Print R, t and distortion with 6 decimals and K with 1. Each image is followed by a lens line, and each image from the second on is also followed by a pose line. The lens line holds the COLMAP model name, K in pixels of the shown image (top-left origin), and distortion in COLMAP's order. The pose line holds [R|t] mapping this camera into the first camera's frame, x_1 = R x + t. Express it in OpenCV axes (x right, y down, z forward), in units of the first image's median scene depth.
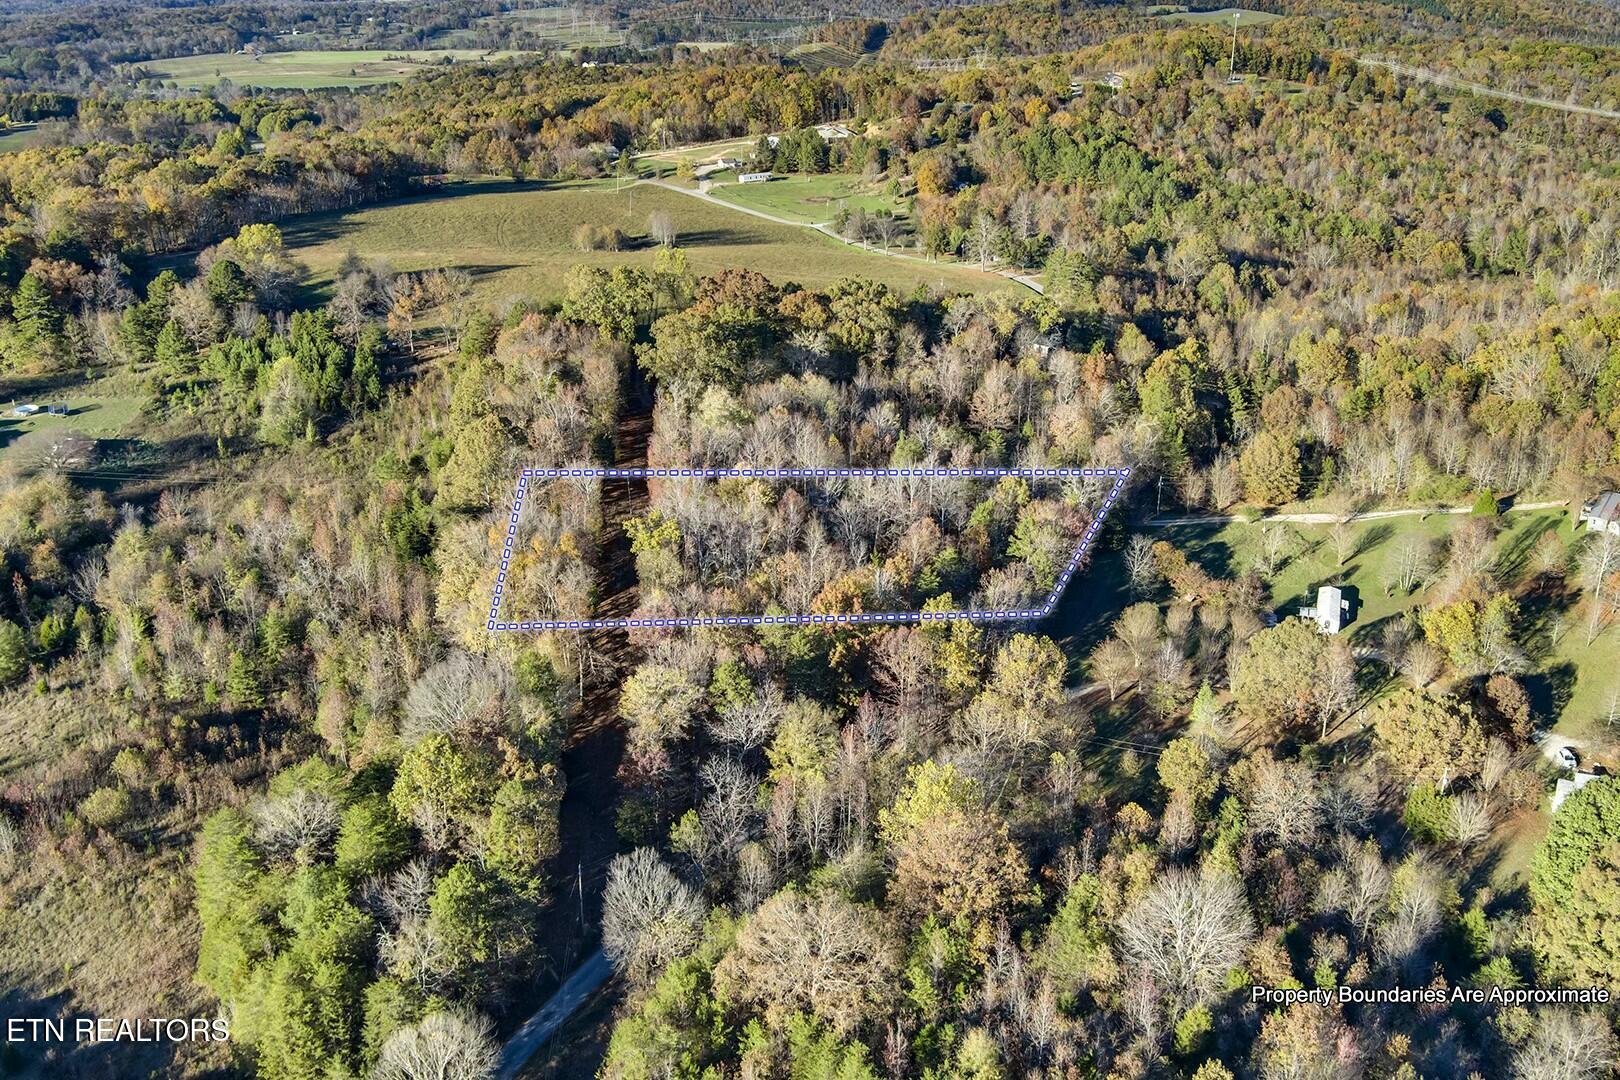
lens RADIAL K [[1254.2, 0, 810.0], [0, 1254.2, 540.0], [0, 0, 1]] dist [-0.036110, -0.007704]
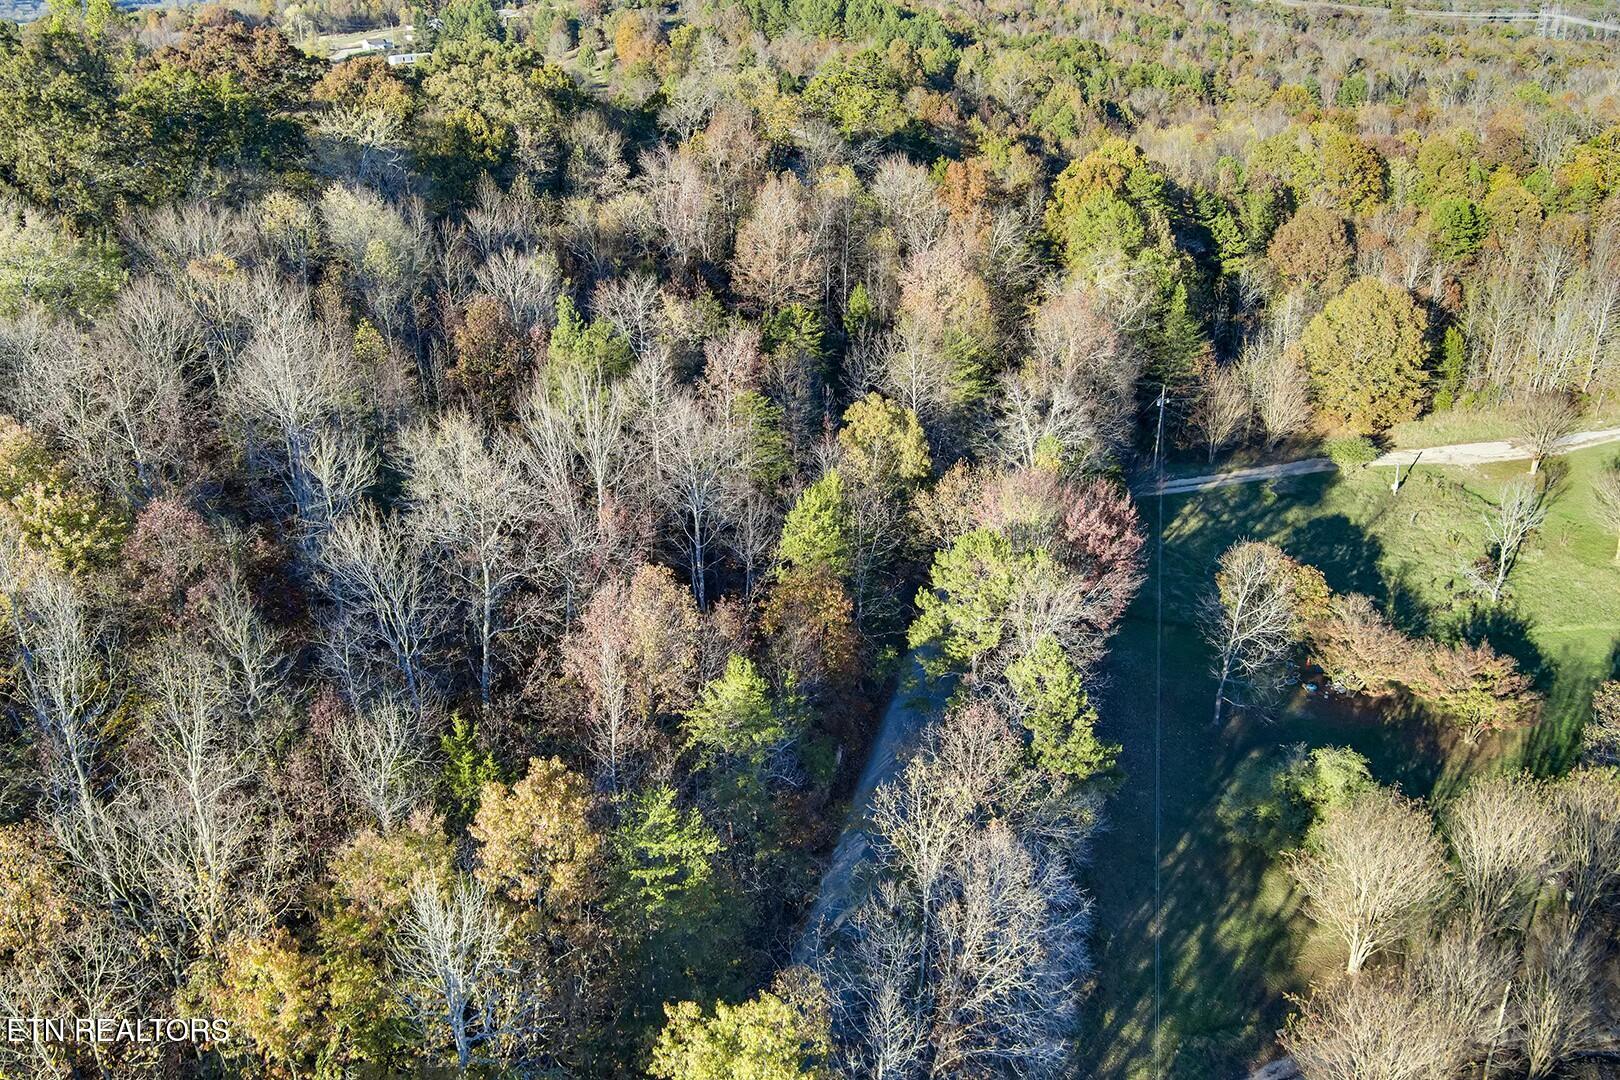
lens RADIAL K [[1254.2, 0, 810.0], [0, 1254.2, 540.0], [0, 0, 1]] dist [-0.036110, -0.007704]
pose [[0.975772, -0.087310, 0.200614, 0.055627], [0.078974, 0.995662, 0.049199, -0.025971], [-0.204039, -0.032164, 0.978434, 0.546844]]
